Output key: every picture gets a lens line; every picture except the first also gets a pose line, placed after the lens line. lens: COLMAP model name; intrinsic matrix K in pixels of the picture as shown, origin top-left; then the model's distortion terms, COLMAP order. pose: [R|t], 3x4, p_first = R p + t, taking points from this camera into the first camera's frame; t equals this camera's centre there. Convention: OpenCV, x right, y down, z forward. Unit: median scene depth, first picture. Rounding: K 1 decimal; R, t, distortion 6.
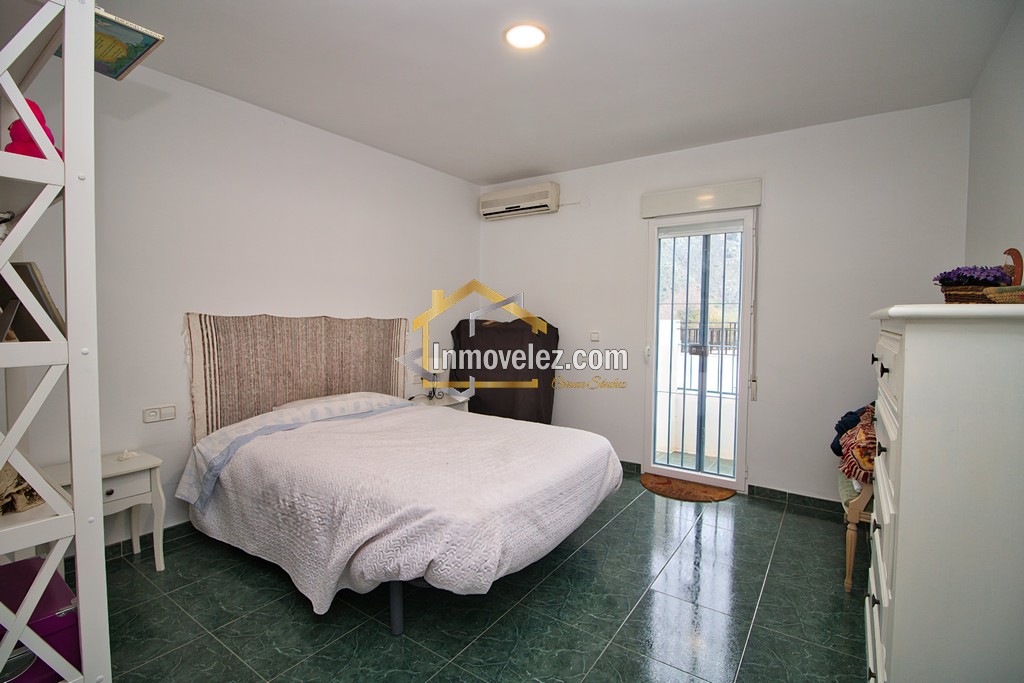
lens RADIAL K [[474.9, 0, 514.7], [0, 474.9, 342.2], [0, 0, 1]] dist [-0.010898, -0.005682]
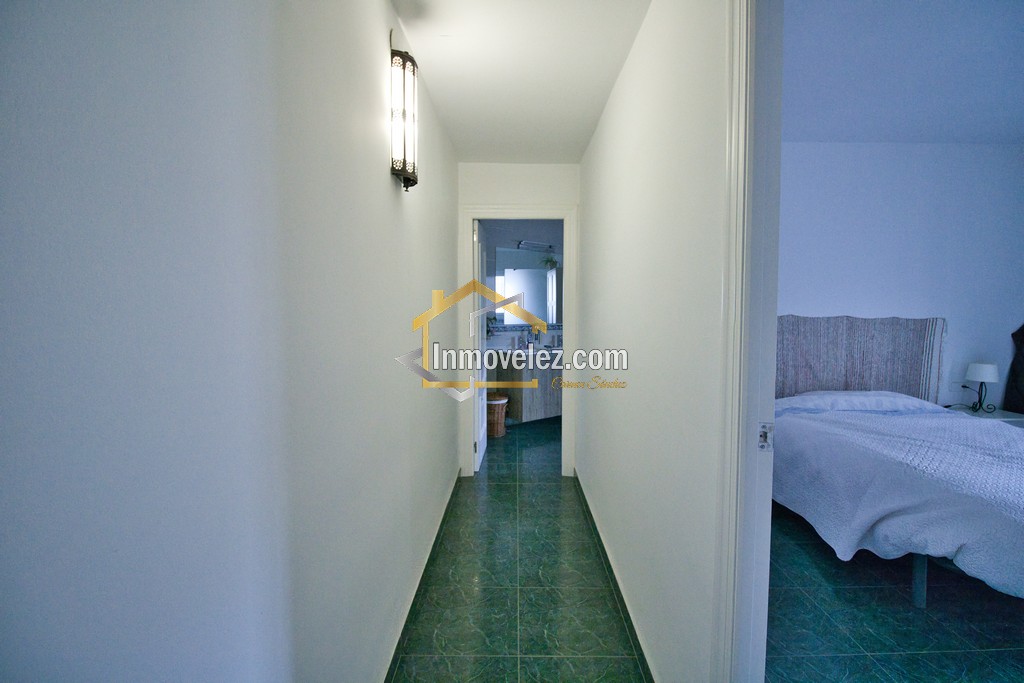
lens RADIAL K [[474.9, 0, 518.0], [0, 474.9, 338.7], [0, 0, 1]] dist [-0.010898, -0.005682]
pose [[0.575770, 0.038646, -0.816698, 0.043655], [-0.039689, 0.999026, 0.019293, 0.004856], [0.816648, 0.021306, 0.576743, -0.225198]]
